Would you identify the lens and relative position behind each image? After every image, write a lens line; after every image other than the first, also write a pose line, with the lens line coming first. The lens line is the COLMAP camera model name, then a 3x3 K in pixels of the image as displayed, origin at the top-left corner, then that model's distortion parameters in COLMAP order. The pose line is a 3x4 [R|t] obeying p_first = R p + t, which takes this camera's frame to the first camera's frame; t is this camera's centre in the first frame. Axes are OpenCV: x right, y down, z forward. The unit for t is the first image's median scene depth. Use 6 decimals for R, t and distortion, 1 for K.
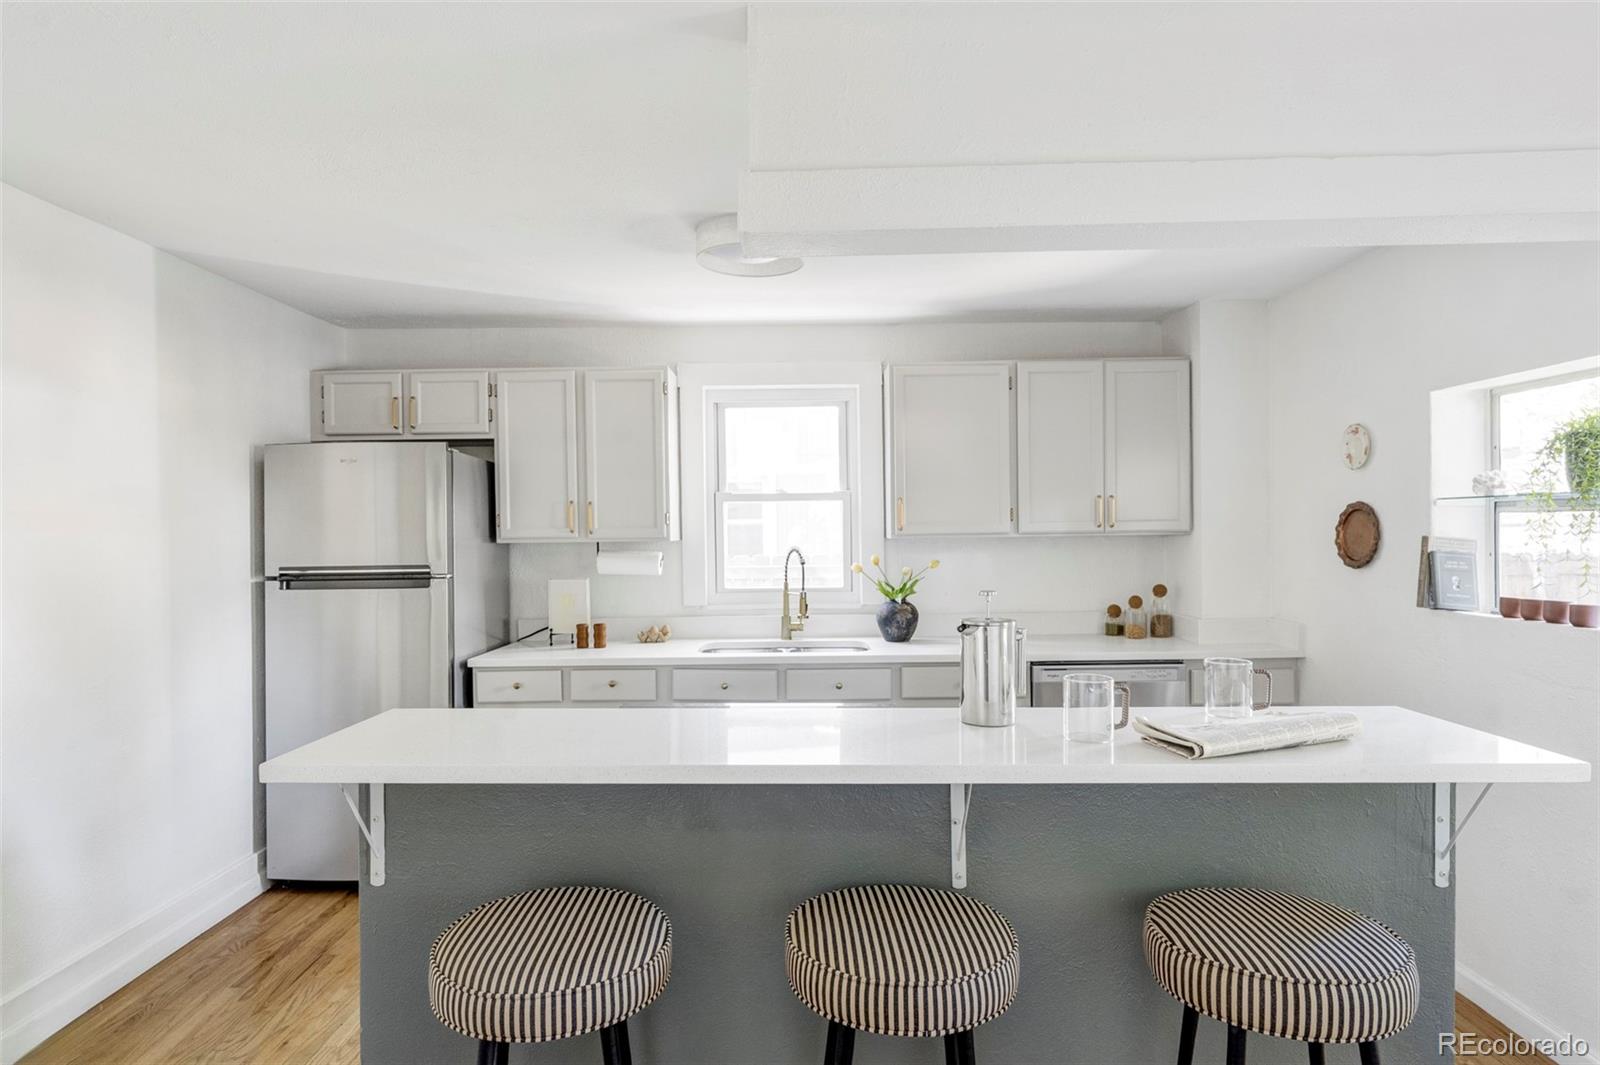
lens RADIAL K [[890.9, 0, 804.1], [0, 890.9, 537.1], [0, 0, 1]] dist [-0.004488, 0.006430]
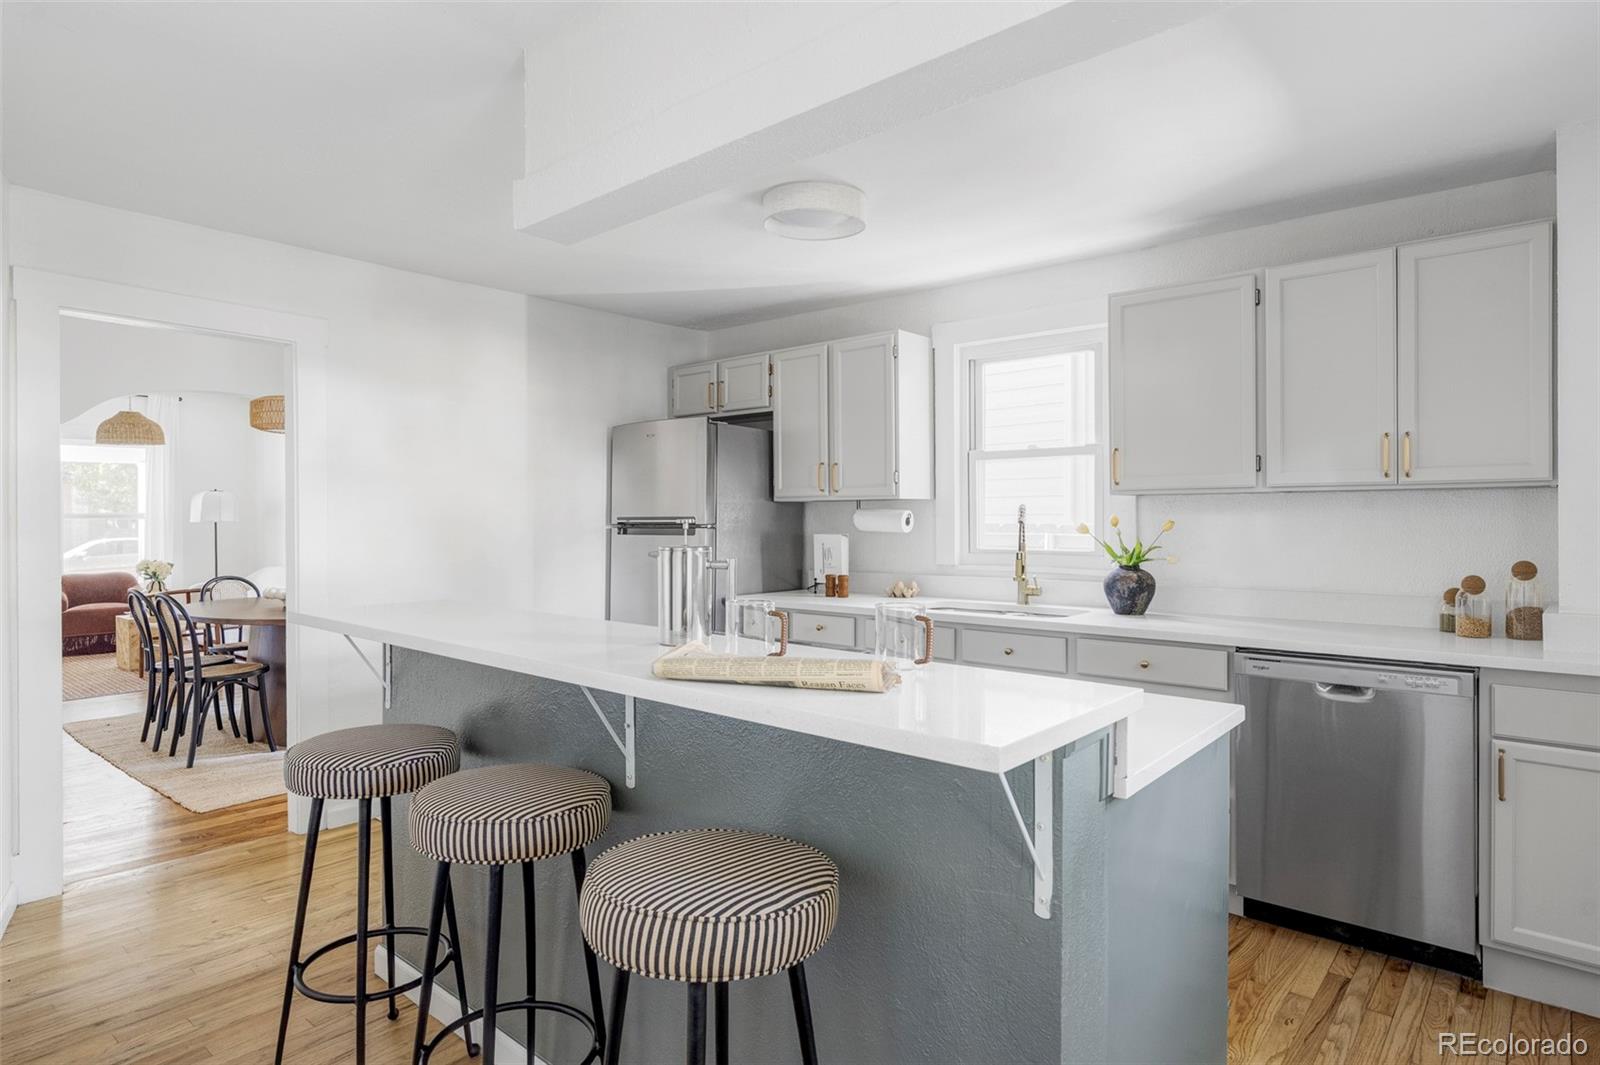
lens RADIAL K [[890.9, 0, 772.8], [0, 890.9, 531.5], [0, 0, 1]] dist [-0.004488, 0.006430]
pose [[0.758379, 0.020485, -0.651492, 0.413411], [-0.010635, 0.999762, 0.019055, 0.024087], [0.651727, -0.007523, 0.758416, 0.118603]]
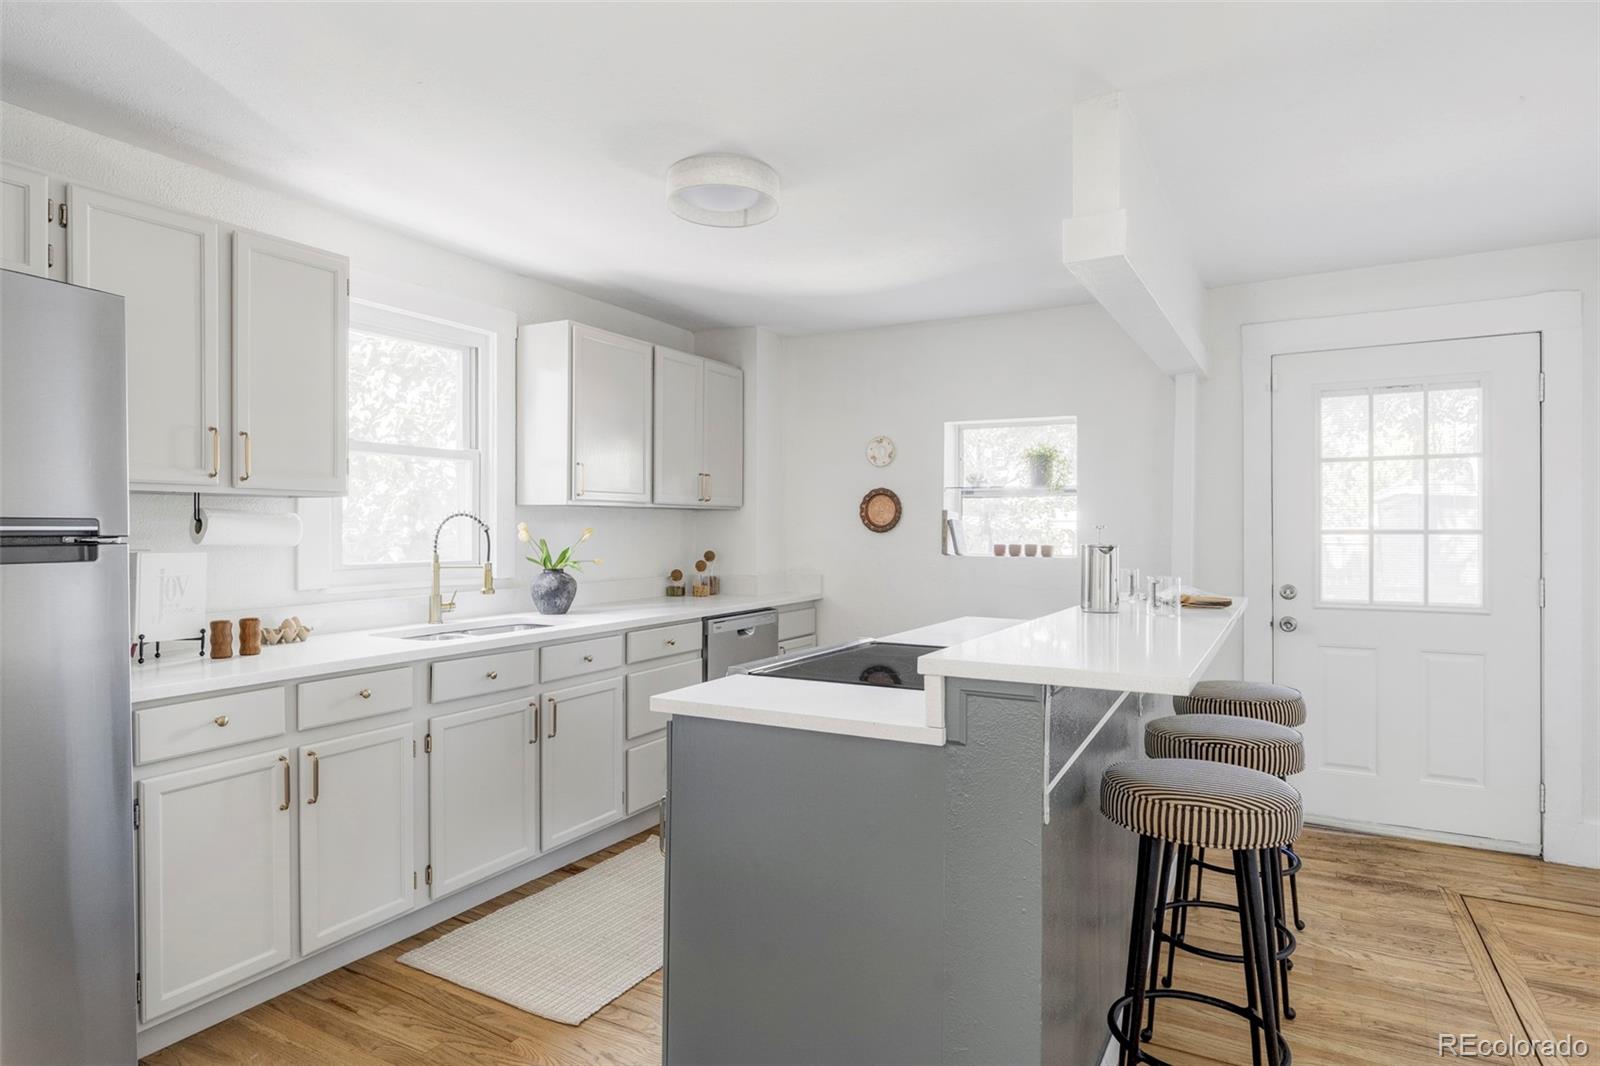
lens RADIAL K [[890.9, 0, 801.6], [0, 890.9, 529.1], [0, 0, 1]] dist [-0.004488, 0.006430]
pose [[0.463834, 0.012034, 0.885840, -0.617633], [-0.001925, 0.999919, -0.012576, 0.038832], [-0.885920, 0.004128, 0.463819, 0.333357]]
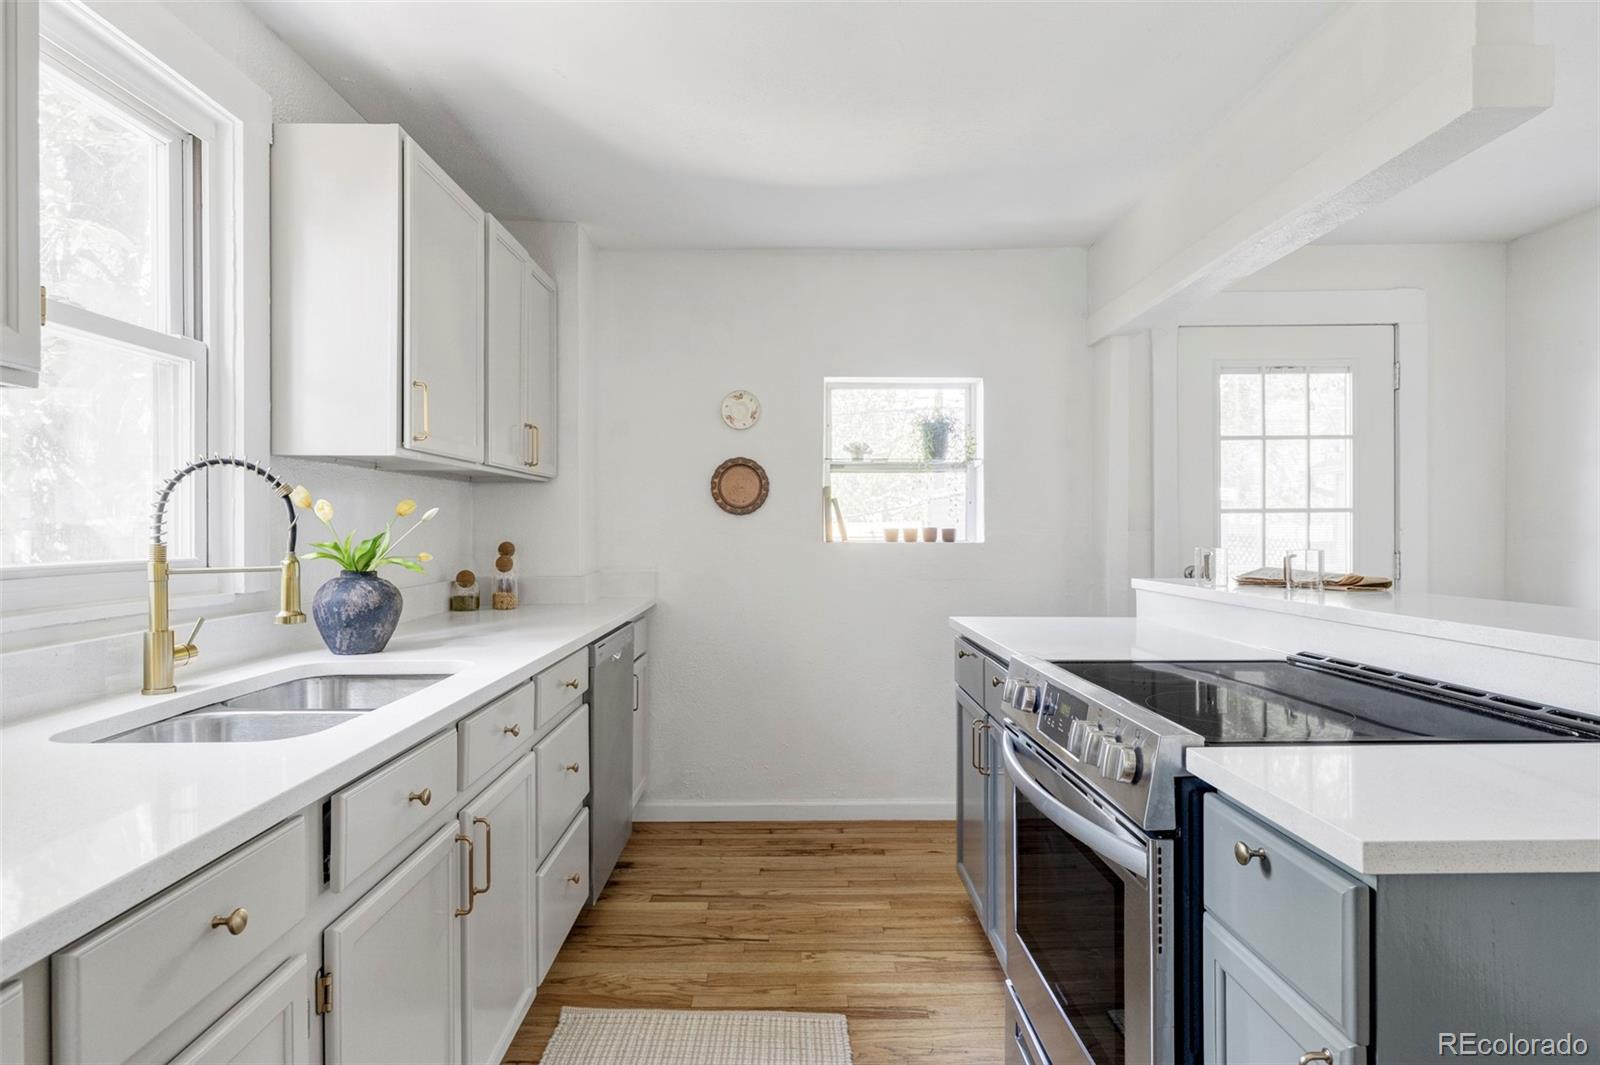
lens RADIAL K [[890.9, 0, 790.4], [0, 890.9, 530.4], [0, 0, 1]] dist [-0.004488, 0.006430]
pose [[-0.025632, 0.008748, 0.999633, -0.431928], [0.010351, 0.999910, -0.008485, 0.052682], [-0.999618, 0.010129, -0.025721, 0.767477]]
